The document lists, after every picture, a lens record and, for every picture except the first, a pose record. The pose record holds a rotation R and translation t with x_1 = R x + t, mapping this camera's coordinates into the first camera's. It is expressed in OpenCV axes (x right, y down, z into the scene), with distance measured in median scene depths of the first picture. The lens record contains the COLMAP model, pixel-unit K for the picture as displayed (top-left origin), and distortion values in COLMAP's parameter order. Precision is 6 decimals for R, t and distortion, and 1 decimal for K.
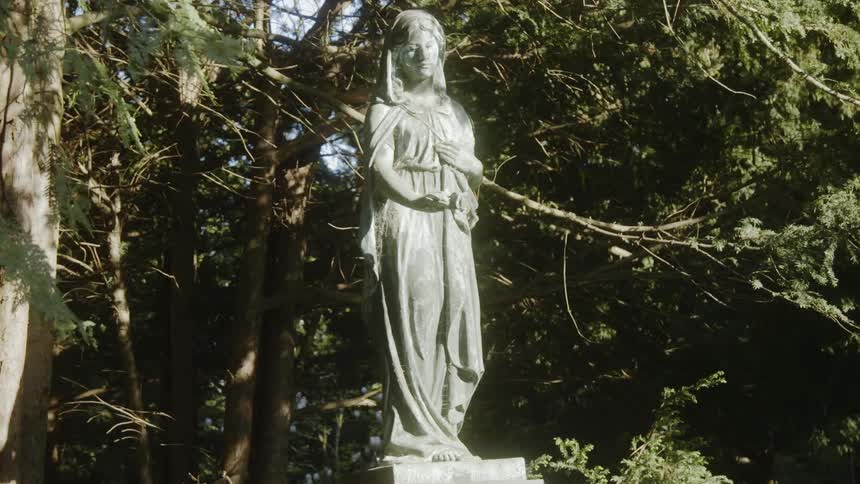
lens RADIAL K [[1604.7, 0, 430.0], [0, 1604.7, 242.0], [0, 0, 1]] dist [0.056726, 0.137445]
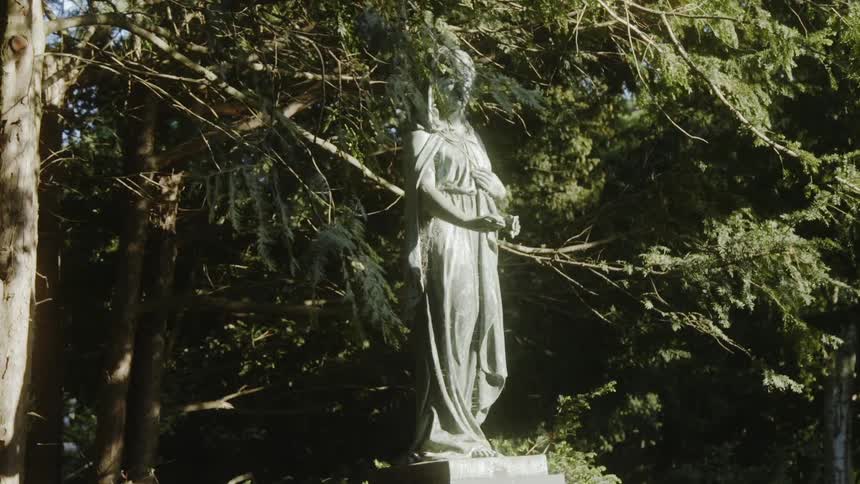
lens RADIAL K [[1604.7, 0, 430.0], [0, 1604.7, 242.0], [0, 0, 1]] dist [0.056726, 0.137445]
pose [[0.965389, 0.042841, 0.257270, -0.306901], [-0.041217, 0.999082, -0.011704, 0.002555], [-0.257535, 0.000695, 0.966269, -0.059792]]
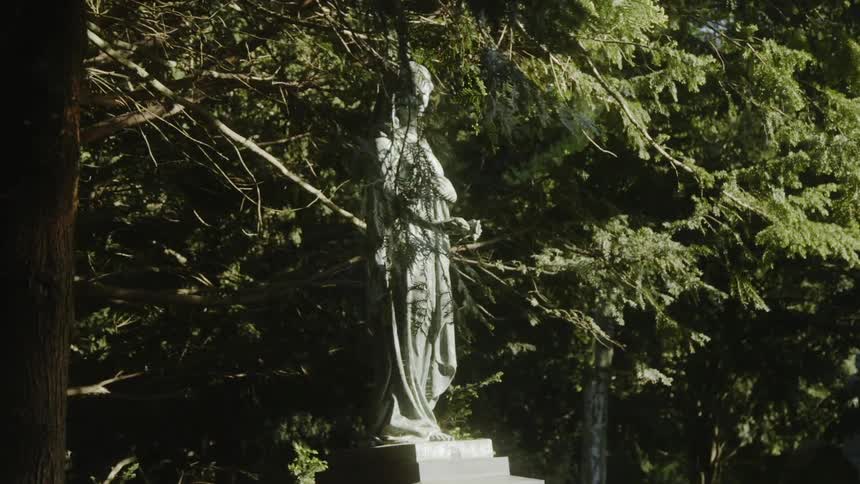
lens RADIAL K [[1604.7, 0, 430.0], [0, 1604.7, 242.0], [0, 0, 1]] dist [0.056726, 0.137445]
pose [[0.904671, 0.067669, 0.420704, -0.497553], [-0.068152, 0.997578, -0.013905, 0.004534], [-0.420626, -0.016093, 0.907091, -0.085904]]
